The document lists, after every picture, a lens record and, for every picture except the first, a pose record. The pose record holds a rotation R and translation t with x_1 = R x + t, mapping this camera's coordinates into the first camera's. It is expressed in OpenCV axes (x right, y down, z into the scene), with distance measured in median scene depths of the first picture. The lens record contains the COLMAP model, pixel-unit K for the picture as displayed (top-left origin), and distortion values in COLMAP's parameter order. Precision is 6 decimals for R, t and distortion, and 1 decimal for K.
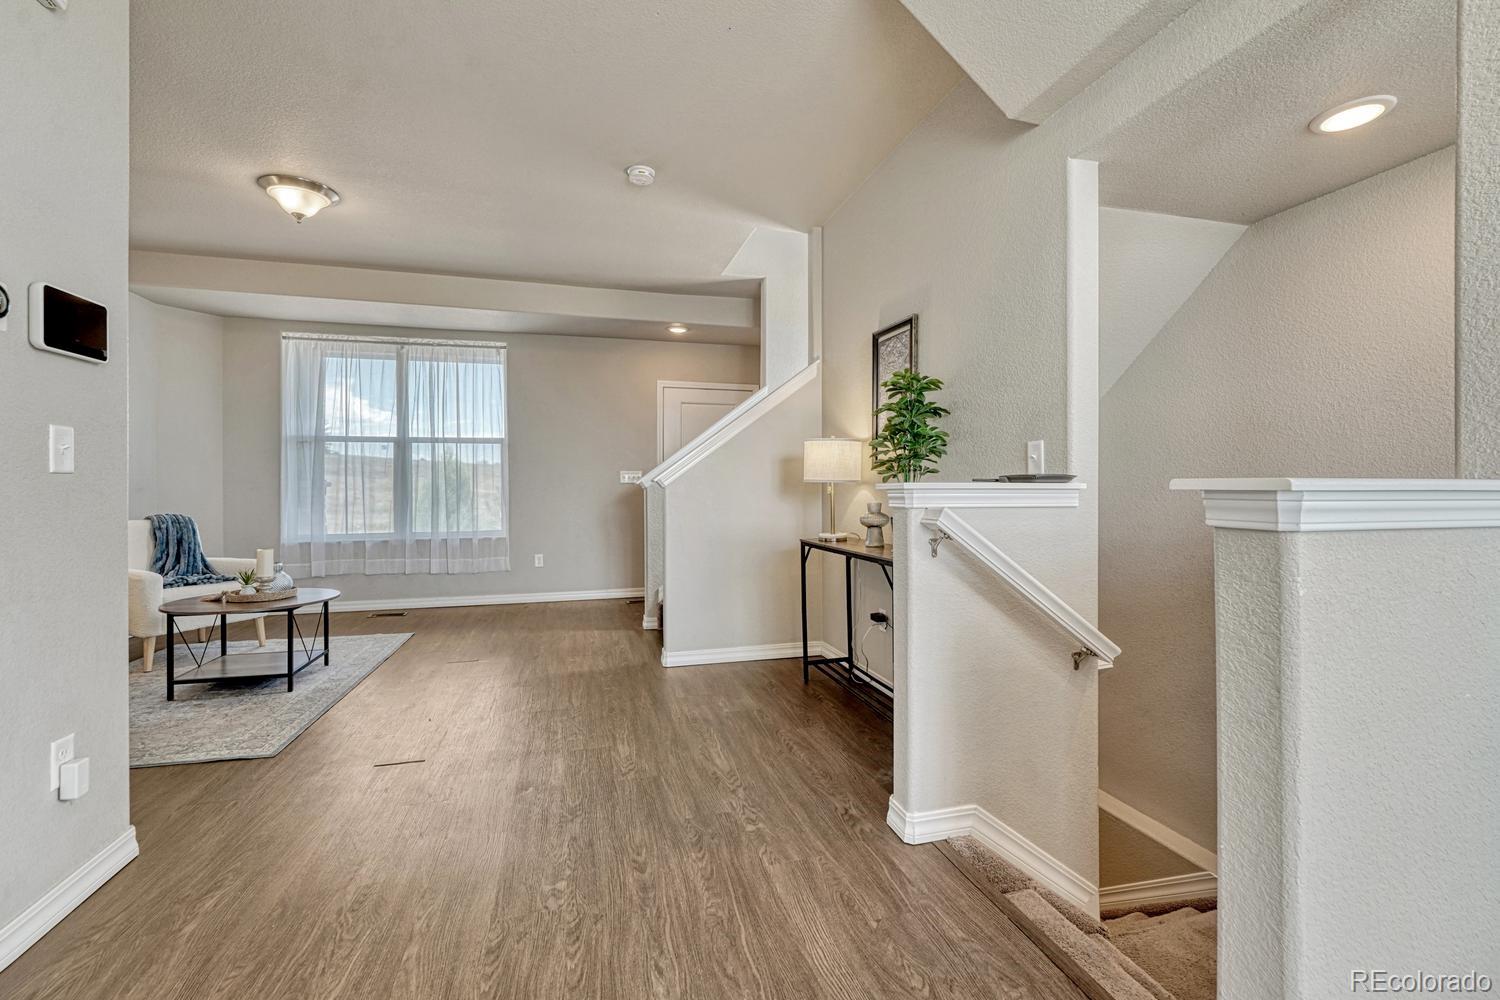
lens RADIAL K [[642.9, 0, 749.6], [0, 642.9, 493.1], [0, 0, 1]] dist [-0.001871, 0.000012]
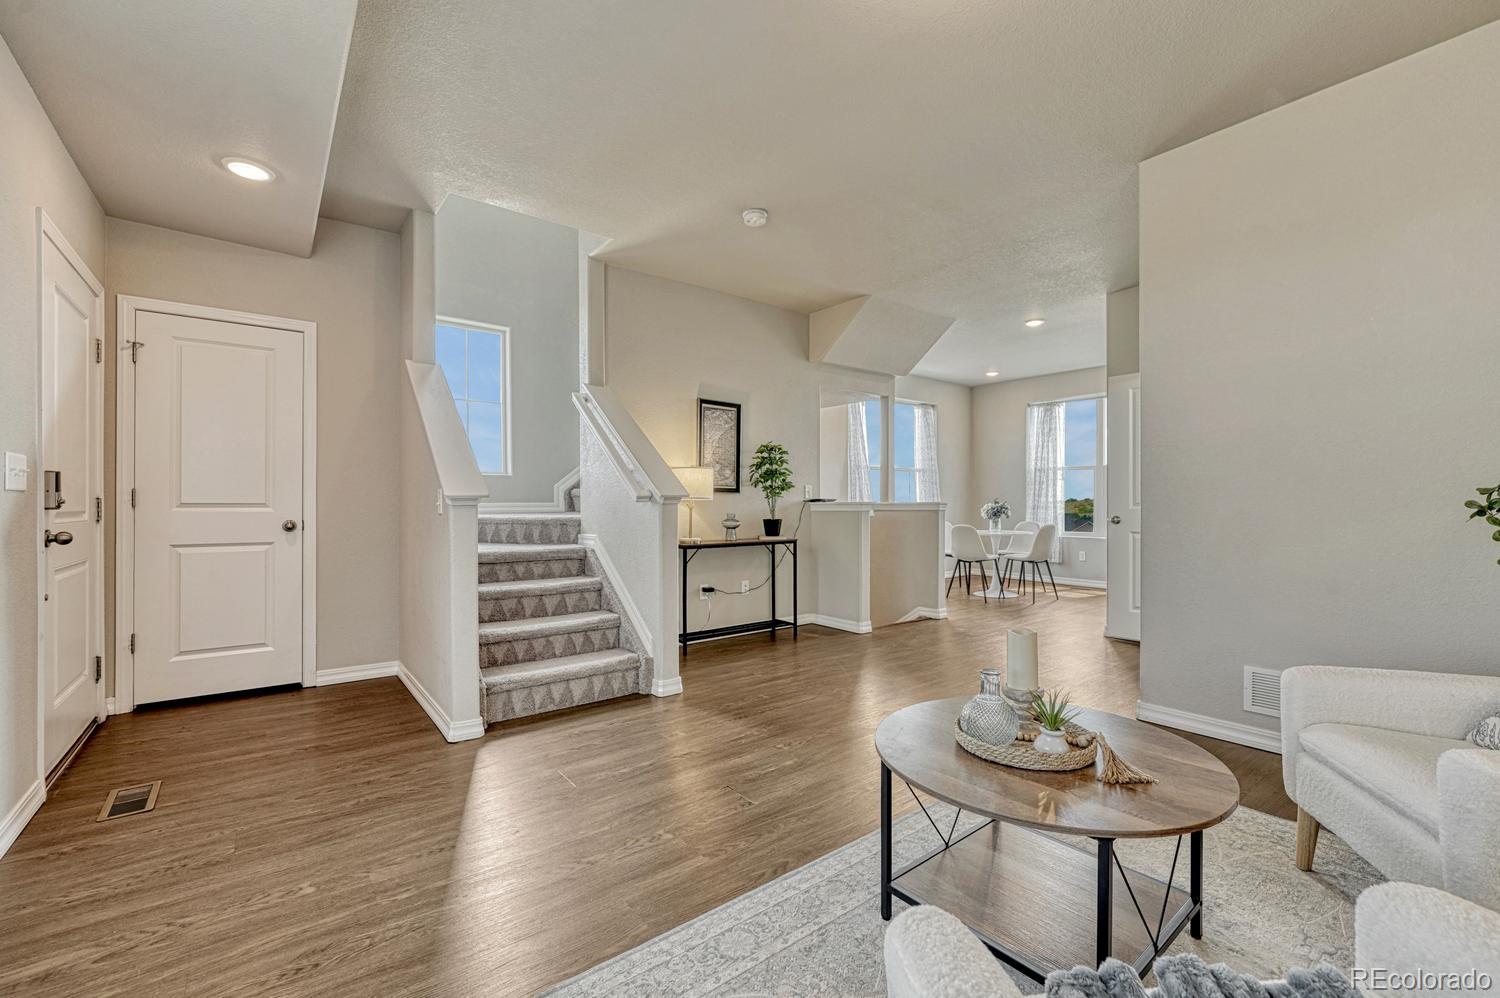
lens RADIAL K [[625.2, 0, 746.9], [0, 625.2, 508.0], [0, 0, 1]] dist [-0.002519, -0.000037]
pose [[-0.378818, -0.004648, 0.925459, -1.107700], [0.008434, 0.999929, 0.008474, -0.009377], [-0.925433, 0.011015, -0.378752, 1.365399]]
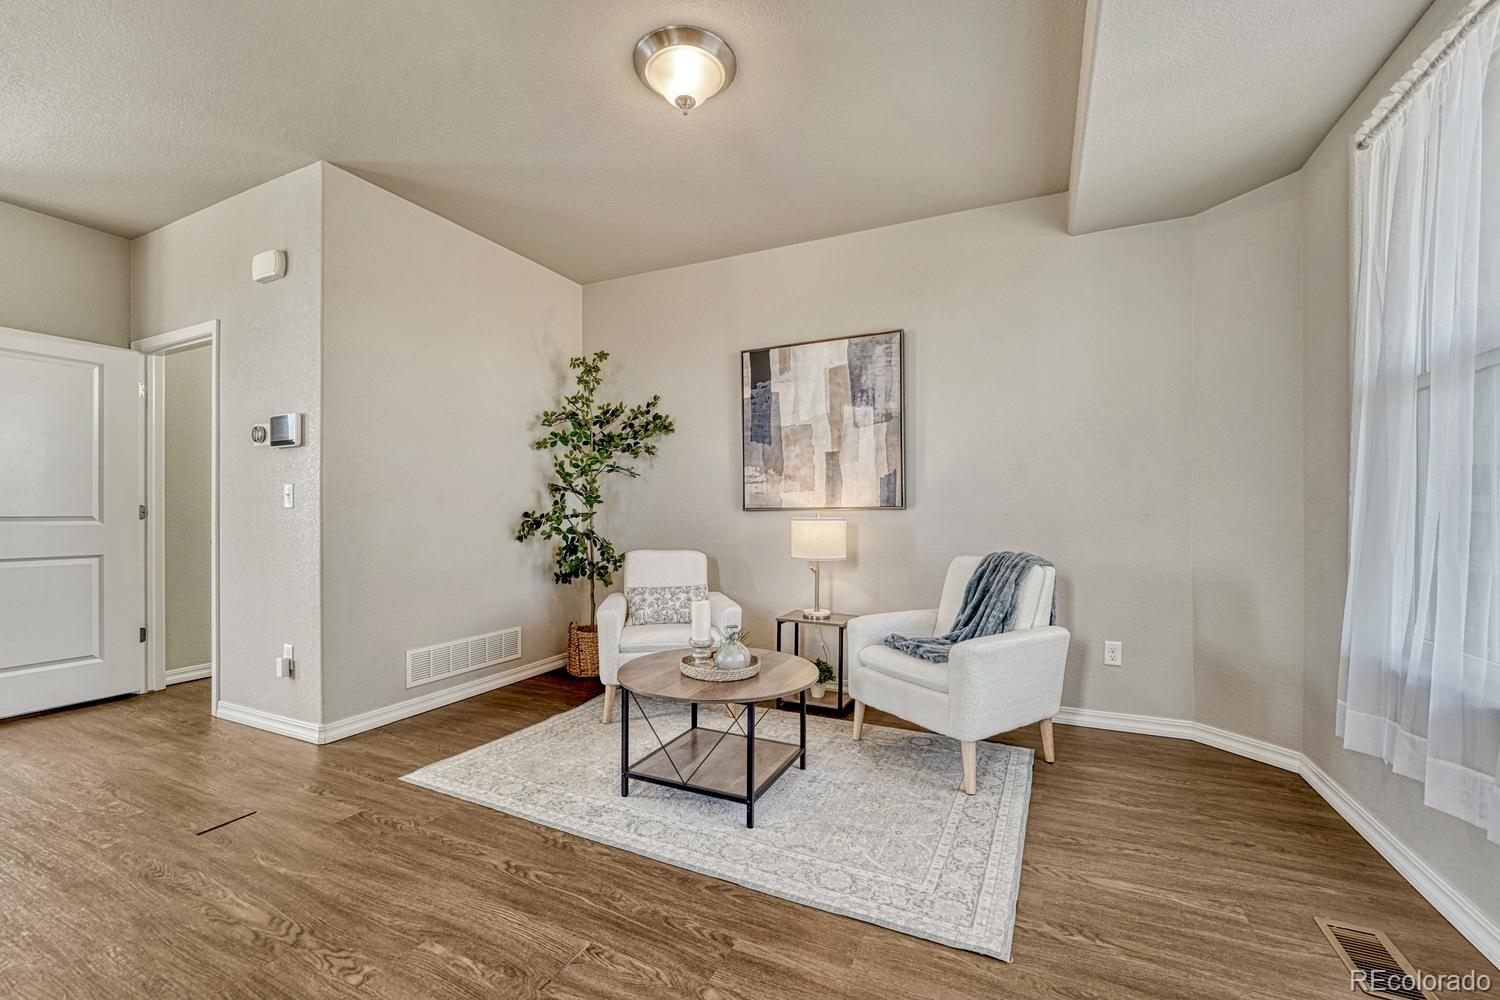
lens RADIAL K [[625.2, 0, 746.9], [0, 625.2, 509.0], [0, 0, 1]] dist [-0.002519, -0.000037]
pose [[-0.655622, 0.000313, -0.755089, -0.262182], [-0.000354, 1.000000, 0.000722, -0.016407], [0.755089, 0.000741, -0.655622, 1.499737]]
